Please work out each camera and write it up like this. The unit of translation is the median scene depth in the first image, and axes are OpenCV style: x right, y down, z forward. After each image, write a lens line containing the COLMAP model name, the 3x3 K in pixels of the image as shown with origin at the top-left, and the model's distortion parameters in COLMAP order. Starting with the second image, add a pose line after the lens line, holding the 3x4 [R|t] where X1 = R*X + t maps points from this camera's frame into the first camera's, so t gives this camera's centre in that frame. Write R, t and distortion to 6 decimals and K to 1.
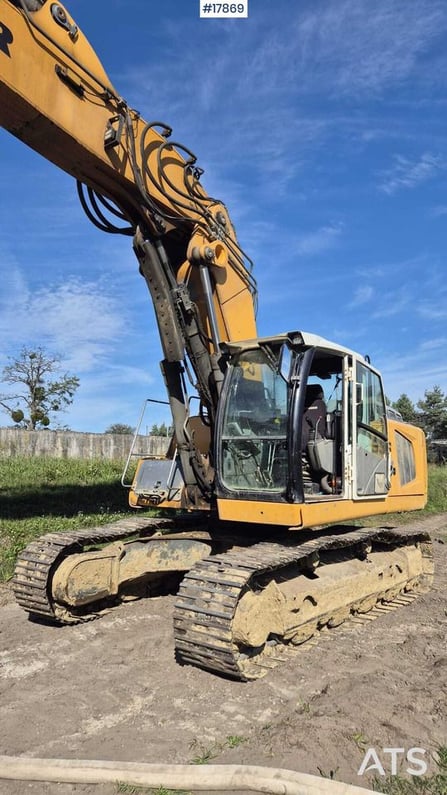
lens RADIAL K [[530.8, 0, 230.0], [0, 530.8, 402.2], [0, 0, 1]] dist [0.068932, -0.044380]
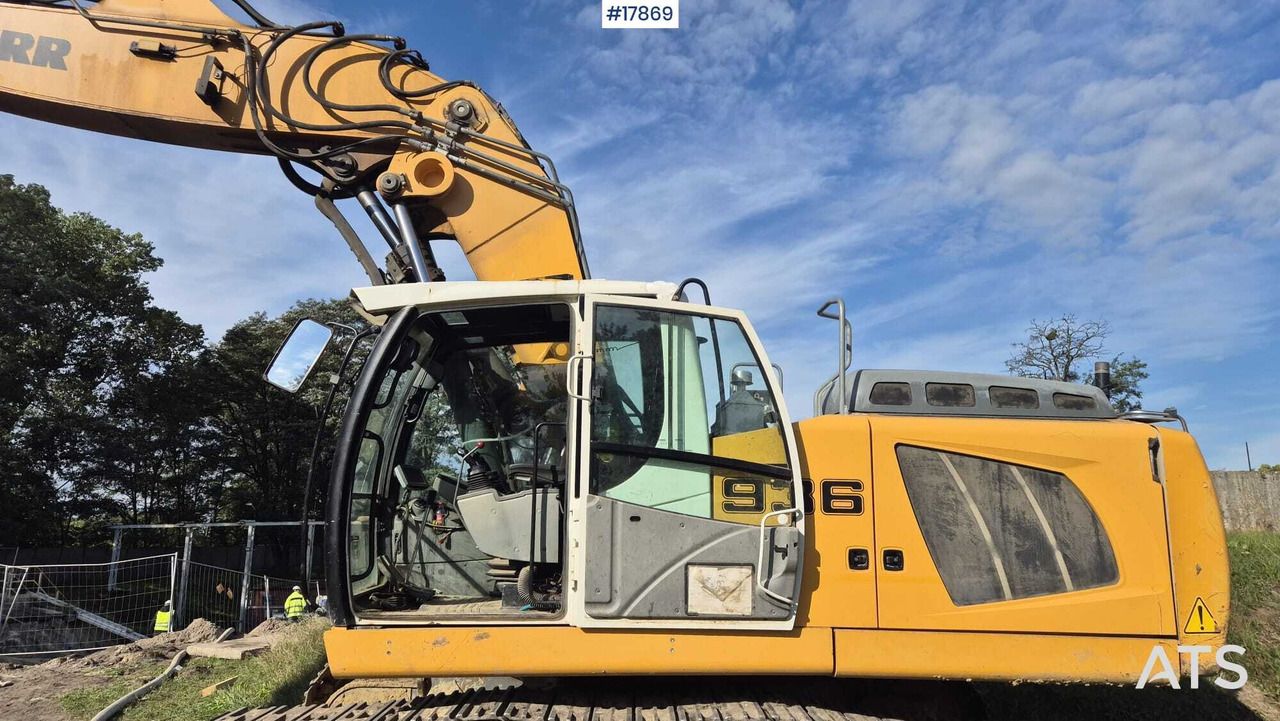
lens RADIAL K [[854.7, 0, 631.6], [0, 854.7, 361.0], [0, 0, 1]] dist [0.068932, -0.044380]
pose [[0.609162, -0.153792, -0.777991, 0.799029], [0.100523, 0.988077, -0.116612, 0.053764], [0.786649, -0.007170, 0.617359, 0.583501]]
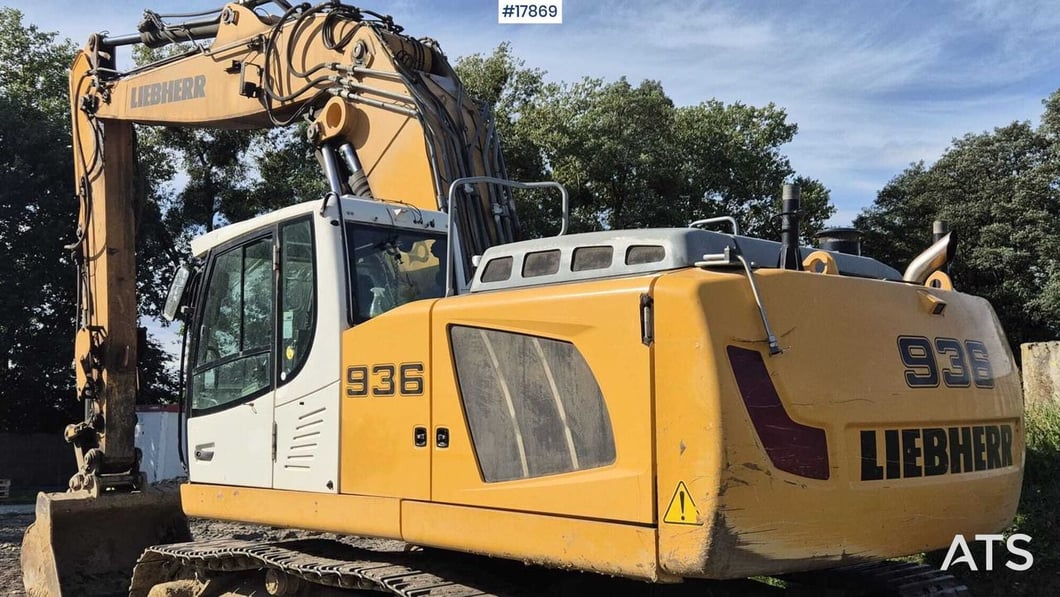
lens RADIAL K [[1081.8, 0, 519.8], [0, 1081.8, 292.3], [0, 0, 1]] dist [0.058854, 0.000000]
pose [[-0.197613, -0.120789, -0.972810, 1.236653], [0.128458, 0.980631, -0.147854, 0.175353], [0.971827, -0.154183, -0.178269, 1.417904]]
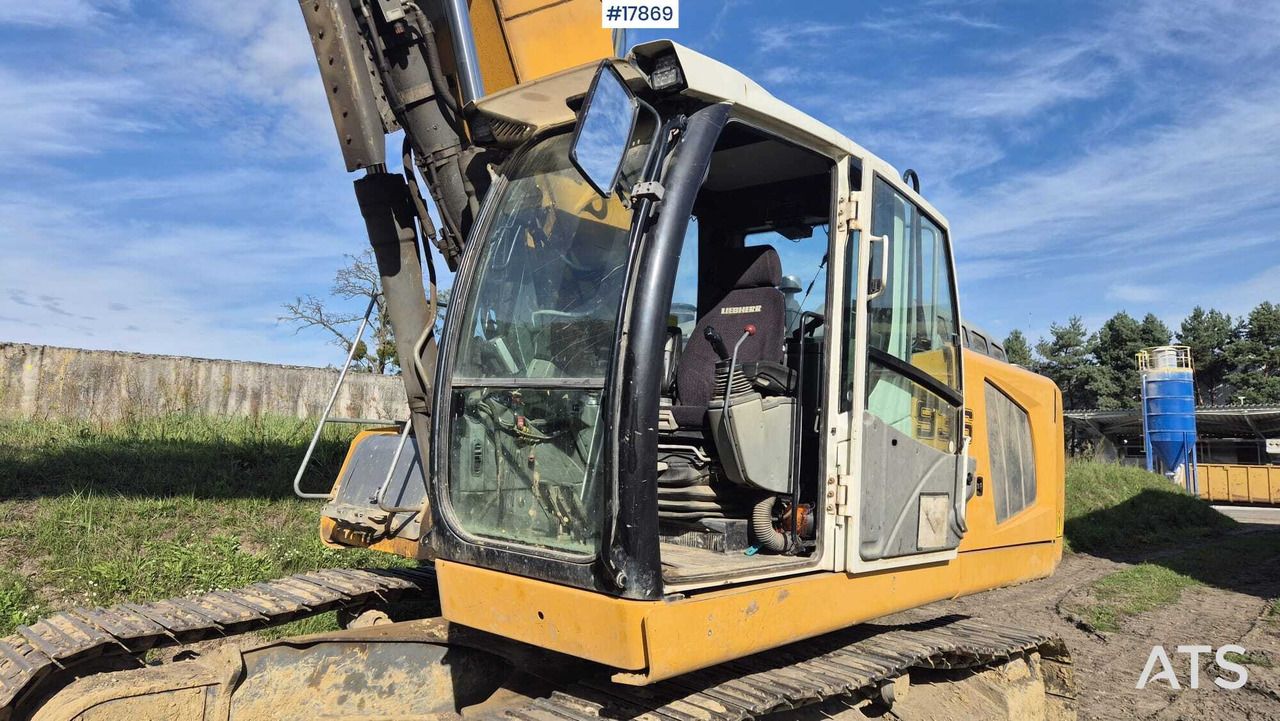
lens RADIAL K [[851.3, 0, 628.5], [0, 851.3, 360.8], [0, 0, 1]] dist [0.077979, -0.045919]
pose [[0.994344, 0.025674, -0.103056, 0.138273], [-0.022978, 0.999364, 0.027256, 0.032902], [0.103690, -0.024734, 0.994302, 0.420351]]
